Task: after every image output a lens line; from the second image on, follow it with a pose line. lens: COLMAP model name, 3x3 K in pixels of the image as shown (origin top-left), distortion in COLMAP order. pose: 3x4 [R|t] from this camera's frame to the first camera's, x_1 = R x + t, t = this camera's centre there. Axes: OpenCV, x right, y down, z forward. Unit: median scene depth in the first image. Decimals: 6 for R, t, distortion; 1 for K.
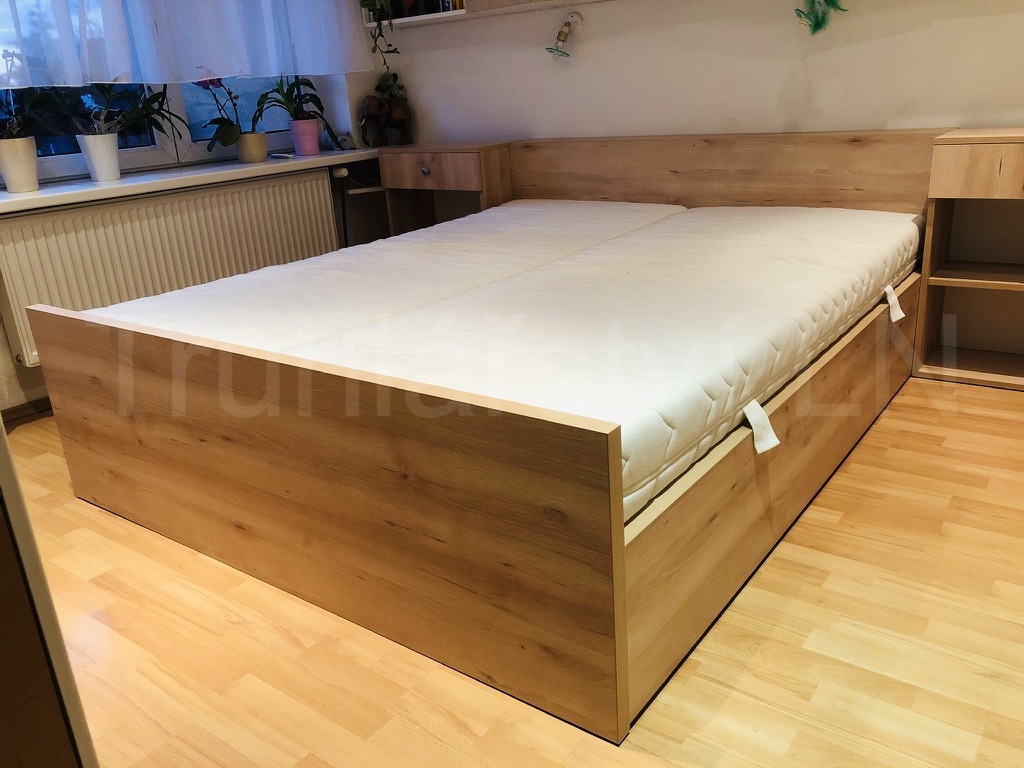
lens RADIAL K [[834.8, 0, 503.5], [0, 834.8, 384.7], [0, 0, 1]] dist [-0.004293, 0.000997]
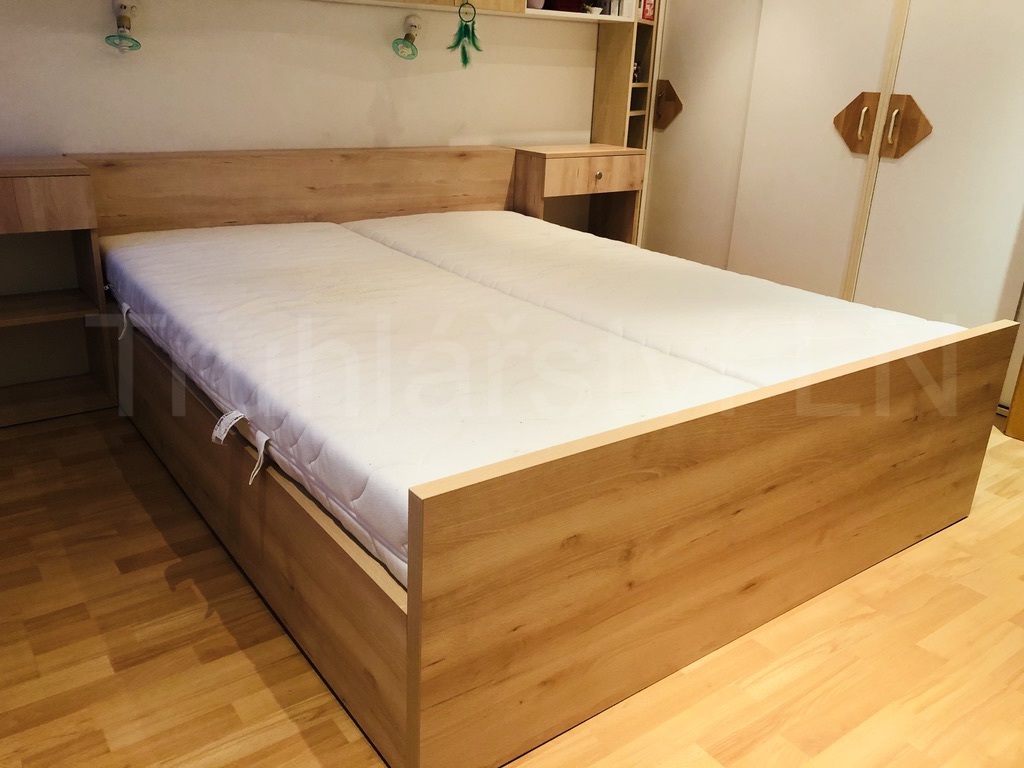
lens RADIAL K [[834.8, 0, 502.8], [0, 834.8, 383.1], [0, 0, 1]] dist [-0.004293, 0.000997]
pose [[0.291212, -0.257926, 0.921233, -0.745352], [0.265042, 0.947027, 0.181365, -0.175280], [-0.919211, 0.191350, 0.344147, 0.563680]]
